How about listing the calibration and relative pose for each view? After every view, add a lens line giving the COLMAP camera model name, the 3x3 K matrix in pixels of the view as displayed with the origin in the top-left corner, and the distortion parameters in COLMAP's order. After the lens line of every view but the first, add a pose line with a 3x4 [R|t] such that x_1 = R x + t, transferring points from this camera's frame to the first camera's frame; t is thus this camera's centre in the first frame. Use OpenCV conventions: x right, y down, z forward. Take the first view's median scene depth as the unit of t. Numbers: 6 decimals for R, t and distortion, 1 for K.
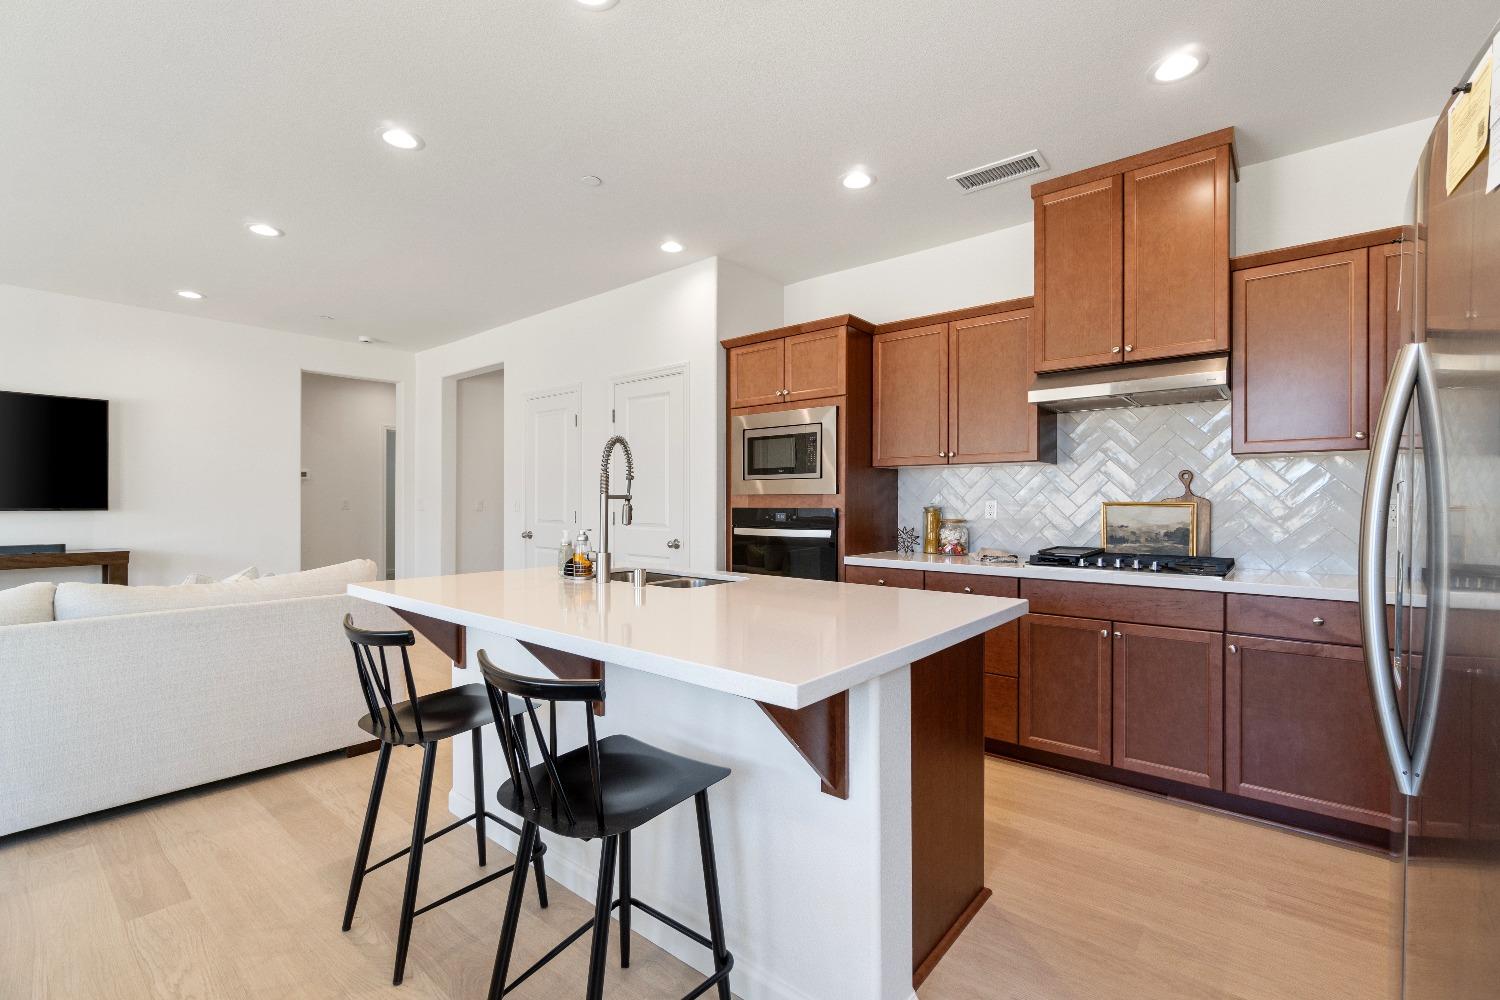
lens RADIAL K [[646.1, 0, 748.7], [0, 646.1, 500.8], [0, 0, 1]] dist [-0.008358, 0.001585]
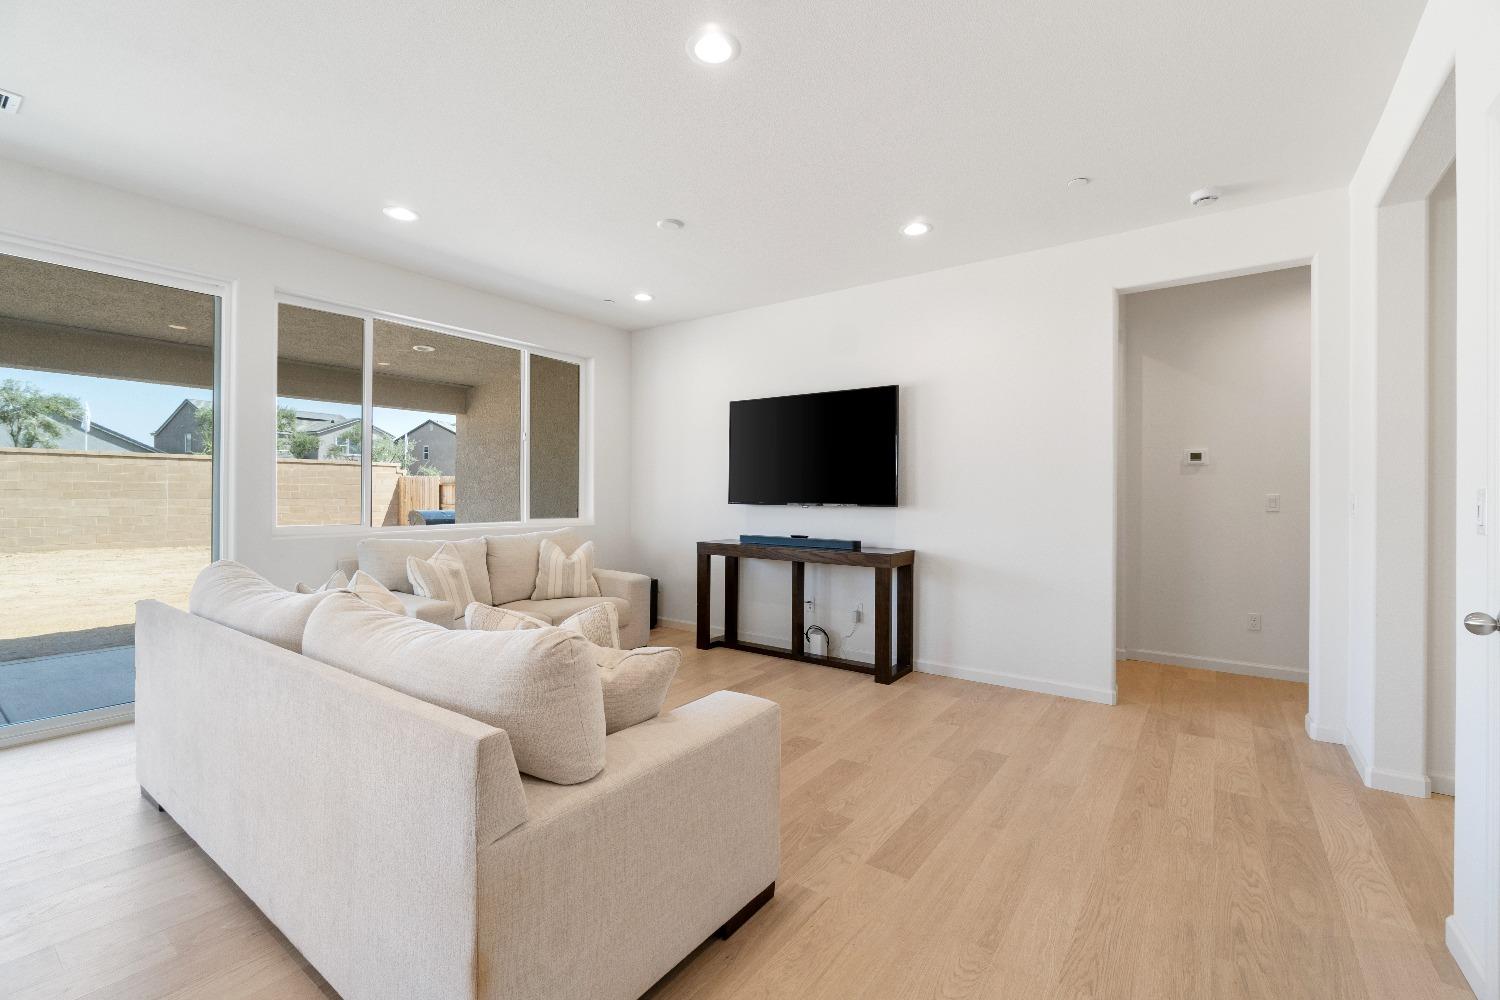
lens RADIAL K [[646.1, 0, 752.9], [0, 646.1, 496.1], [0, 0, 1]] dist [-0.008358, 0.001585]
pose [[0.074015, -0.000298, -0.997257, -0.143784], [-0.004870, 0.999988, -0.000660, 0.002093], [0.997245, 0.004905, 0.074013, 0.966643]]
